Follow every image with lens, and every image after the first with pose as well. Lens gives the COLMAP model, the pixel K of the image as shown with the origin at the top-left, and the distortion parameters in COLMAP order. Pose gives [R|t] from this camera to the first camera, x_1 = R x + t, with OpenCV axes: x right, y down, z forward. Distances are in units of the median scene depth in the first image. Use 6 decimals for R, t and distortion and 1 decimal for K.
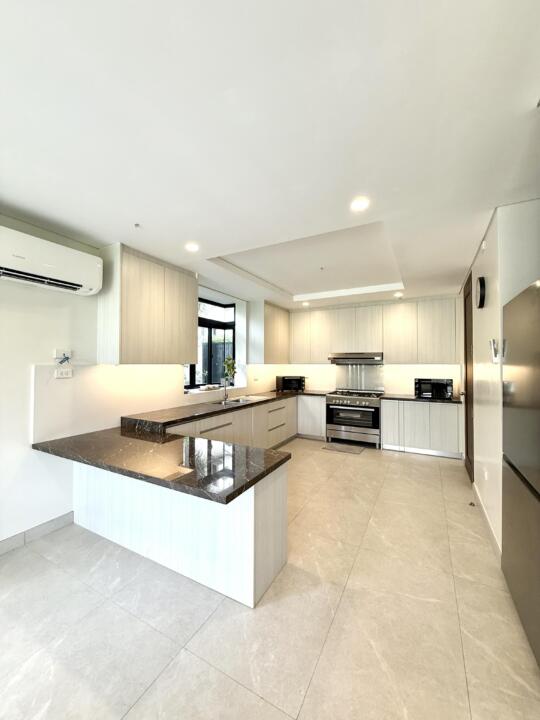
lens RADIAL K [[287.2, 0, 270.0], [0, 287.2, 360.0], [0, 0, 1]] dist [-0.000037, -0.000037]
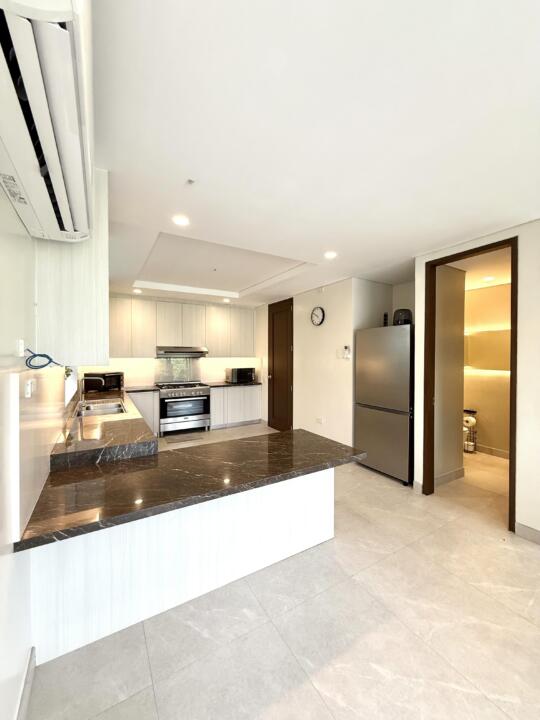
lens RADIAL K [[287.2, 0, 270.0], [0, 287.2, 360.0], [0, 0, 1]] dist [-0.000037, -0.000037]
pose [[0.511428, -0.015995, 0.859177, -0.486250], [-0.012958, 0.999570, 0.026322, -0.009196], [-0.859228, -0.024595, 0.511001, 0.200171]]
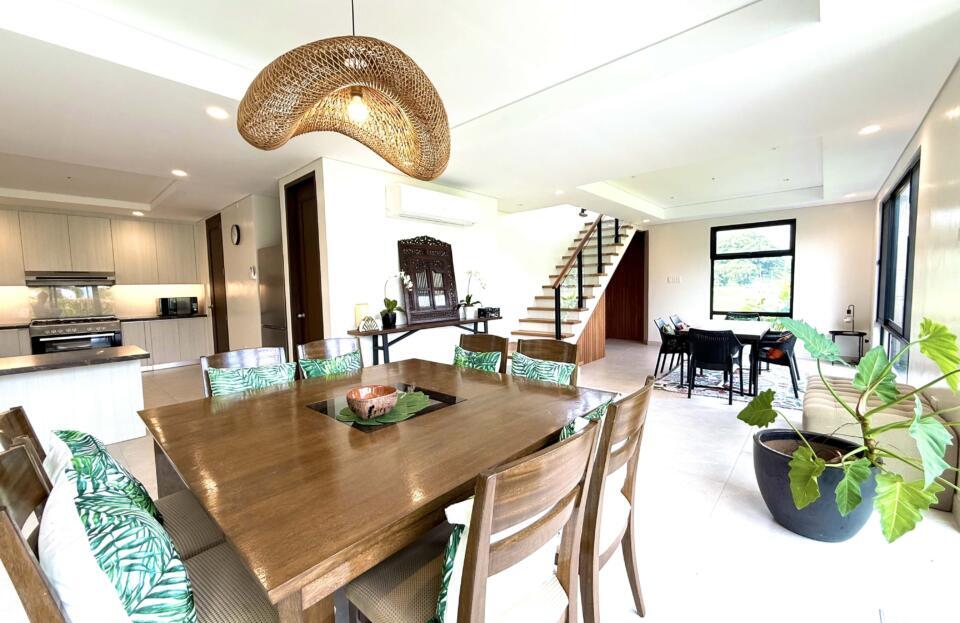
lens RADIAL K [[380.0, 0, 480.0], [0, 380.0, 311.5], [0, 0, 1]] dist [-0.000344, -0.000011]
pose [[0.222770, -0.073925, 0.972064, -0.556002], [0.009344, 0.997237, 0.073698, 0.022524], [-0.974826, -0.007334, 0.222845, -0.417744]]
